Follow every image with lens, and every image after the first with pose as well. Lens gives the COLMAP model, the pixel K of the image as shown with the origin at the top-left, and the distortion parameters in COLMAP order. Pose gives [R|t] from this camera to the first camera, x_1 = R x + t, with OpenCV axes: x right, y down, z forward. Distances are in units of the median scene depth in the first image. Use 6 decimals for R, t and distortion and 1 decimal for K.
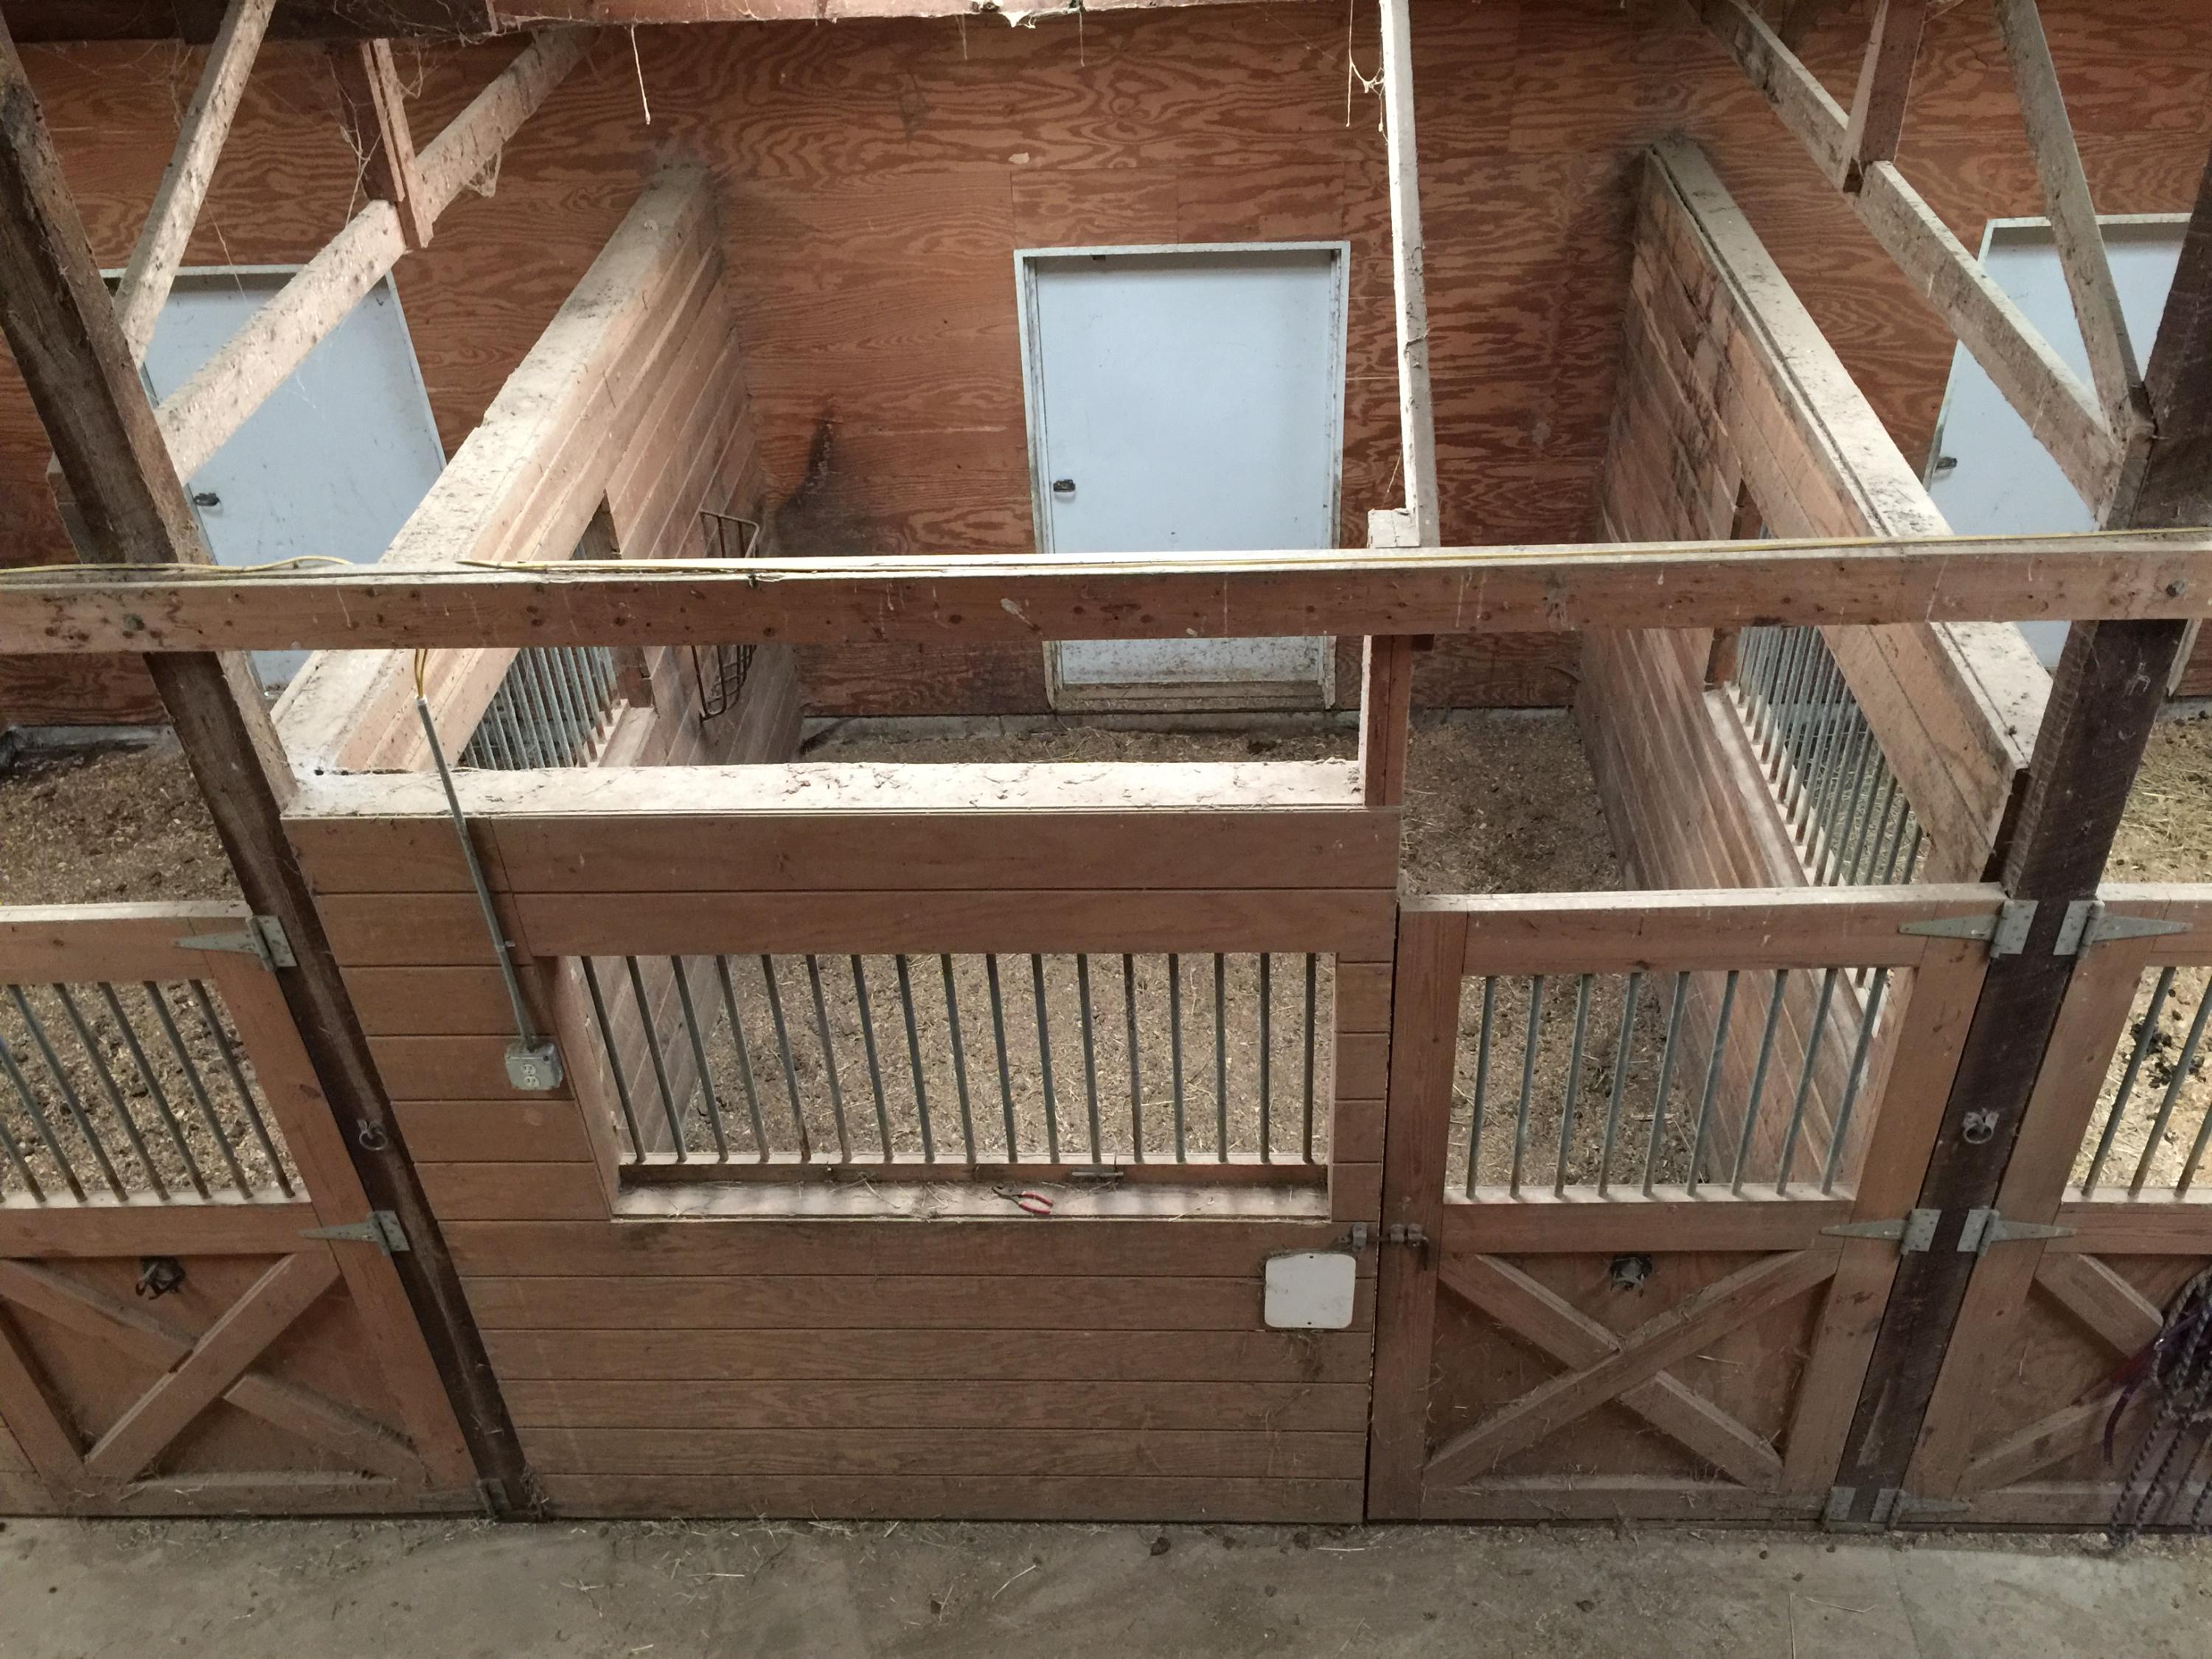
lens RADIAL K [[1890.2, 0, 1113.2], [0, 1890.2, 821.3], [0, 0, 1]] dist [0.079670, -0.110870]
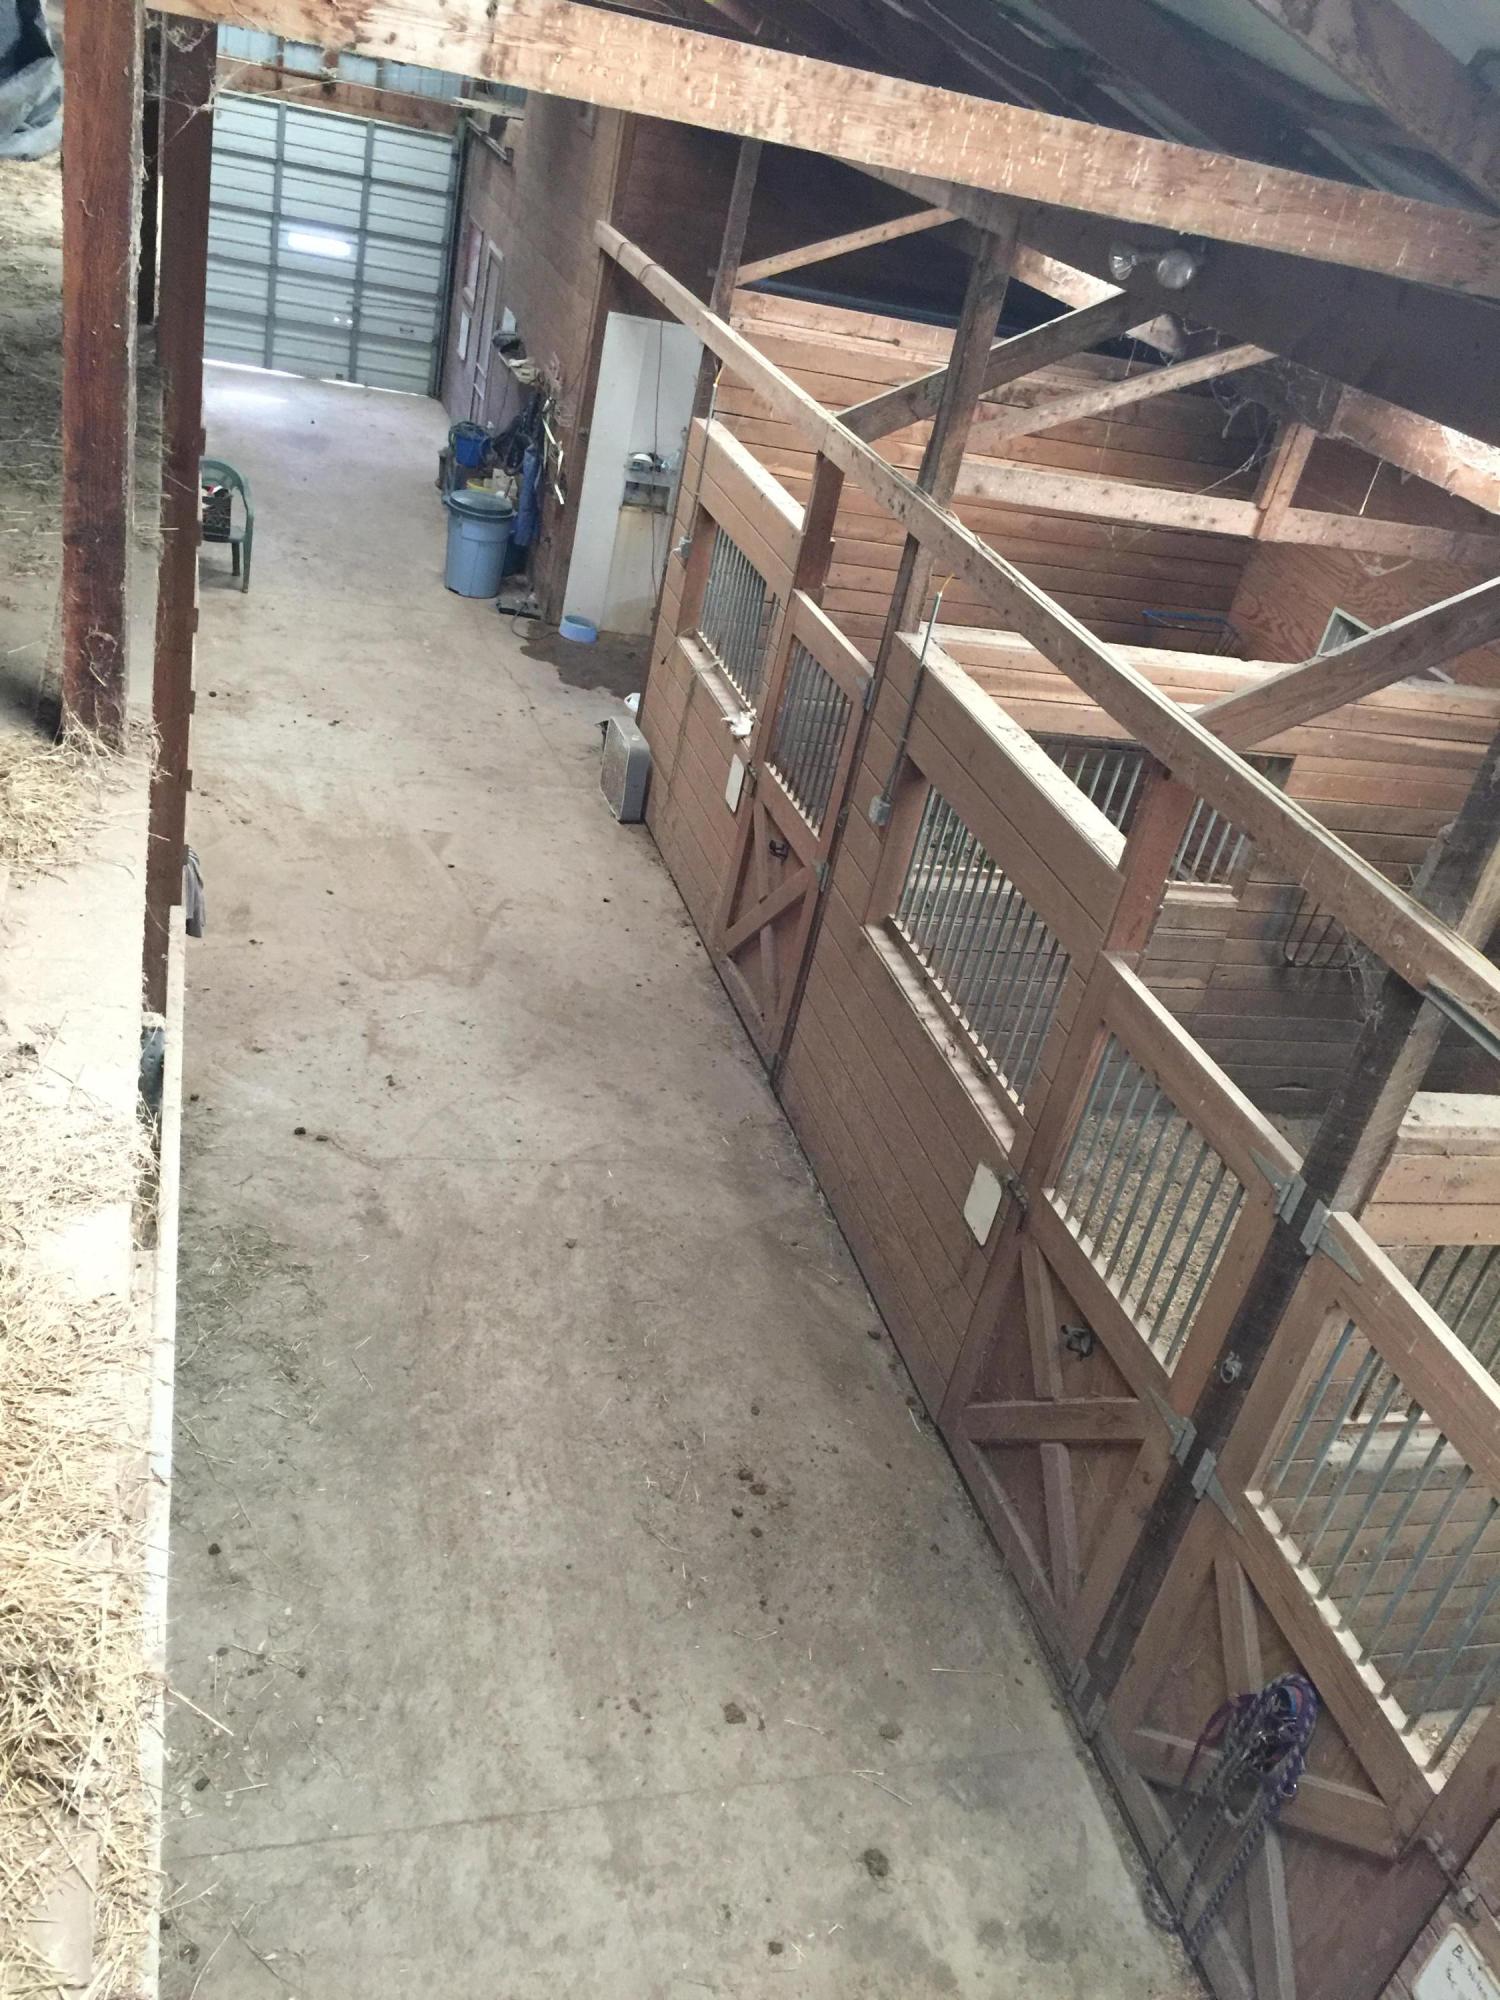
lens RADIAL K [[1709.1, 0, 743.8], [0, 1709.1, 998.3], [0, 0, 1]] dist [0.079670, -0.110870]
pose [[0.284795, 0.561041, -0.777254, 0.673336], [-0.728699, 0.653519, 0.204722, -0.001862], [0.622808, 0.508081, 0.594949, -0.017478]]
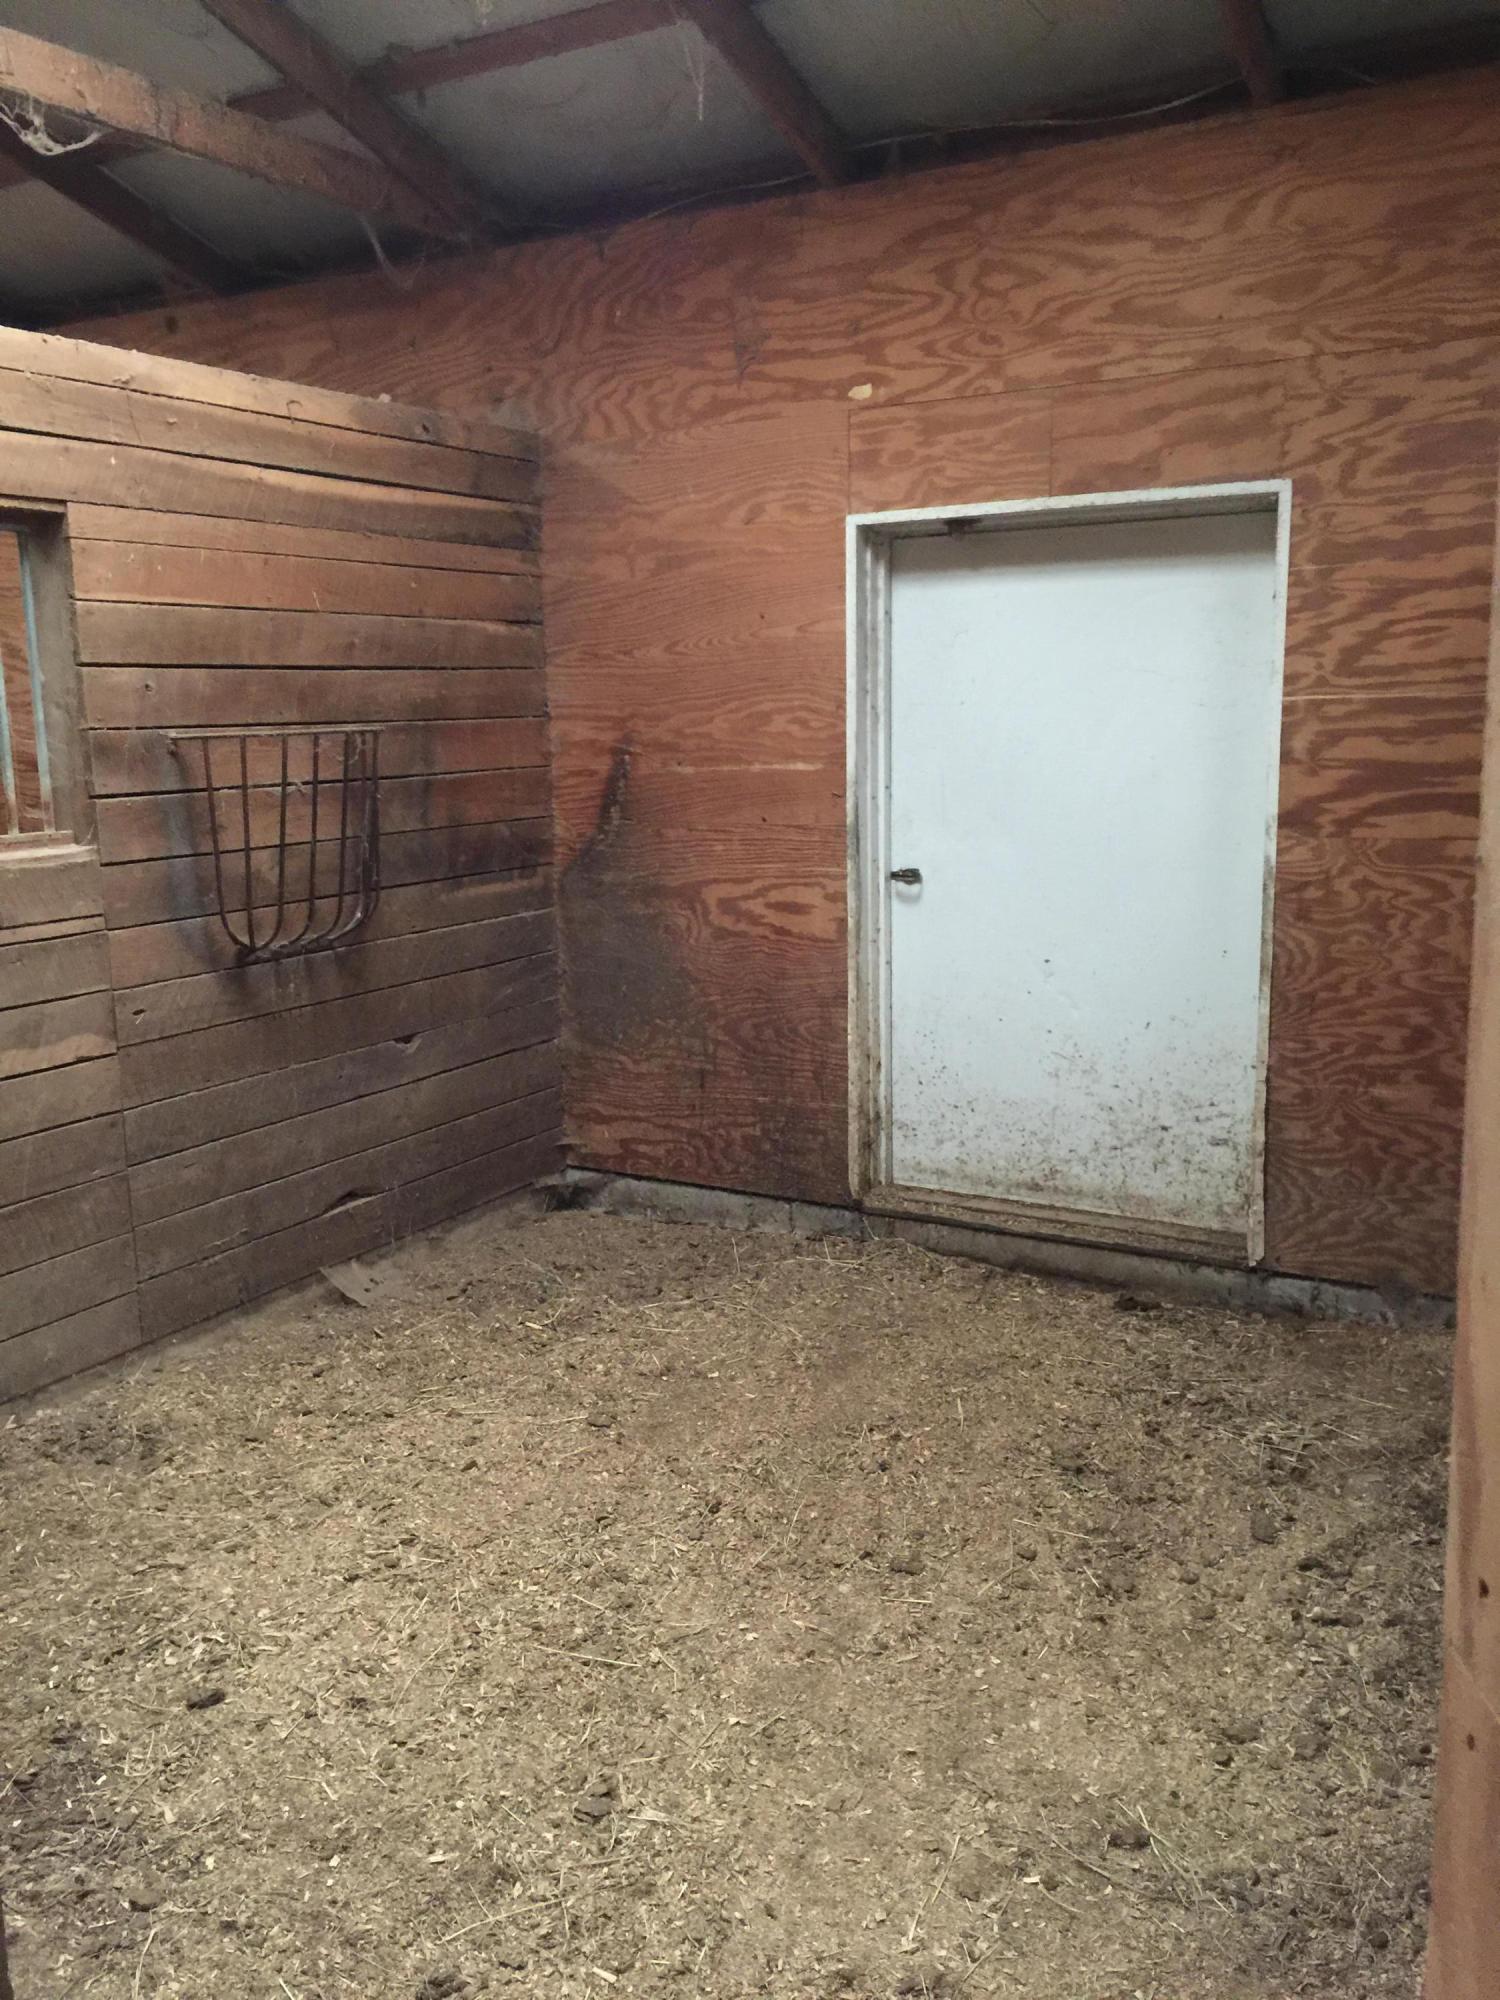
lens RADIAL K [[1709.1, 0, 738.9], [0, 1709.1, 1009.8], [0, 0, 1]] dist [0.079670, -0.110870]
pose [[0.881977, 0.109538, -0.458386, 0.256000], [-0.296457, 0.885037, -0.358918, 0.142705], [0.366374, 0.452449, 0.813056, 0.519350]]
